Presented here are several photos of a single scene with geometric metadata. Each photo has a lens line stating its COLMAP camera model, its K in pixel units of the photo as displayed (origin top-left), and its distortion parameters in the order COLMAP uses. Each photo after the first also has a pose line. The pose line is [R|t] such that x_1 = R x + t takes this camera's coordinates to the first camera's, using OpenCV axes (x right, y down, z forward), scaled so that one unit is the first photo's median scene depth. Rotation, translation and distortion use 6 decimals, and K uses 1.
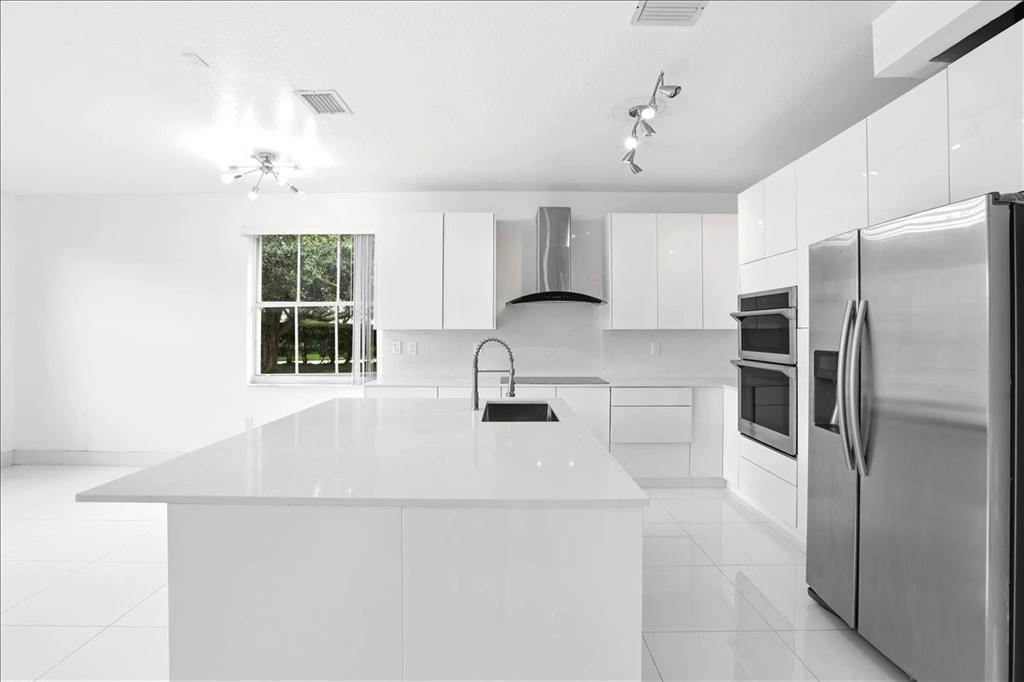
lens RADIAL K [[476.0, 0, 507.3], [0, 476.0, 334.4], [0, 0, 1]] dist [-0.033996, 0.001354]
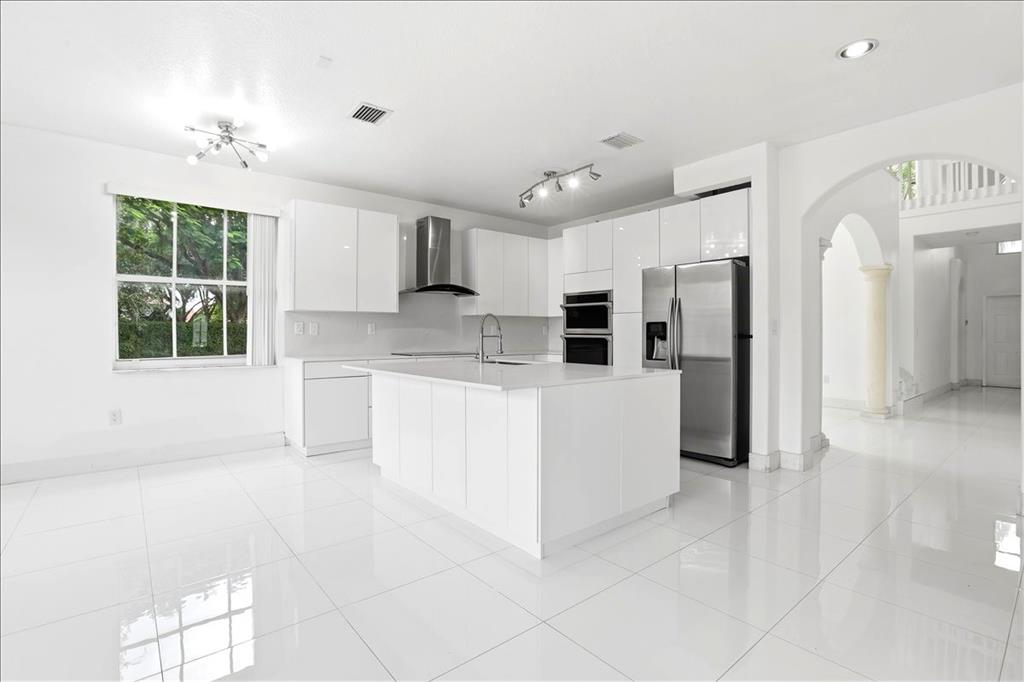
lens RADIAL K [[476.0, 0, 506.9], [0, 476.0, 339.5], [0, 0, 1]] dist [-0.033996, 0.001354]
pose [[0.772775, -0.009211, 0.634613, -0.589408], [0.002792, 0.999934, 0.011114, 0.045851], [-0.634673, -0.006817, 0.772750, -0.102875]]
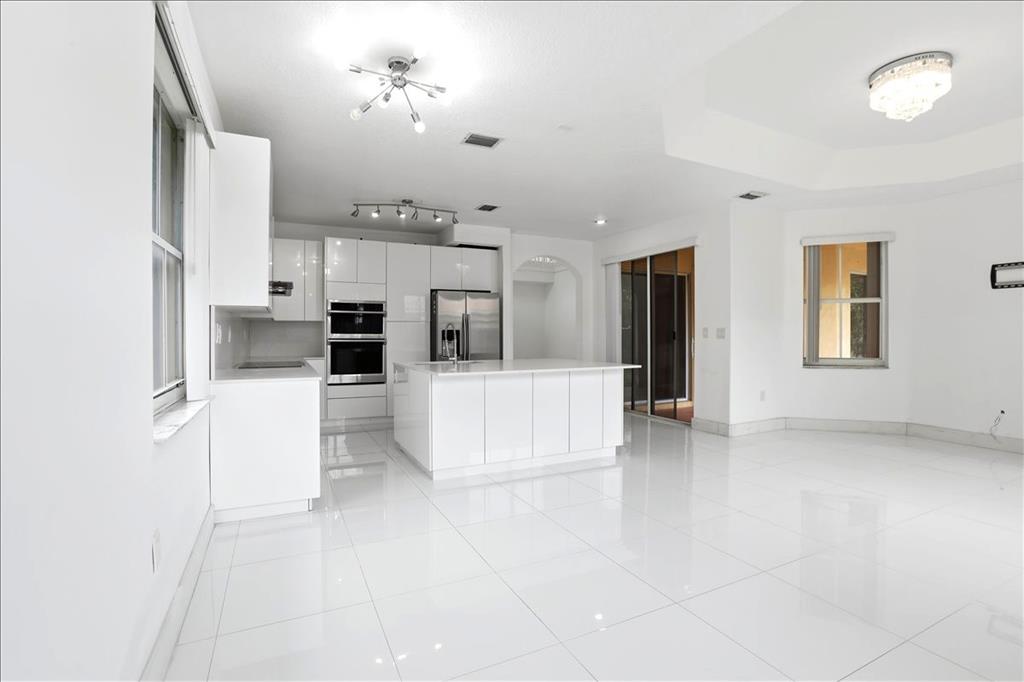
lens RADIAL K [[476.0, 0, 506.7], [0, 476.0, 339.9], [0, 0, 1]] dist [-0.033996, 0.001354]
pose [[-0.445203, -0.001793, 0.895428, -1.081858], [0.004627, 0.999980, 0.004302, 0.044347], [-0.895418, 0.006058, -0.445186, 1.020957]]
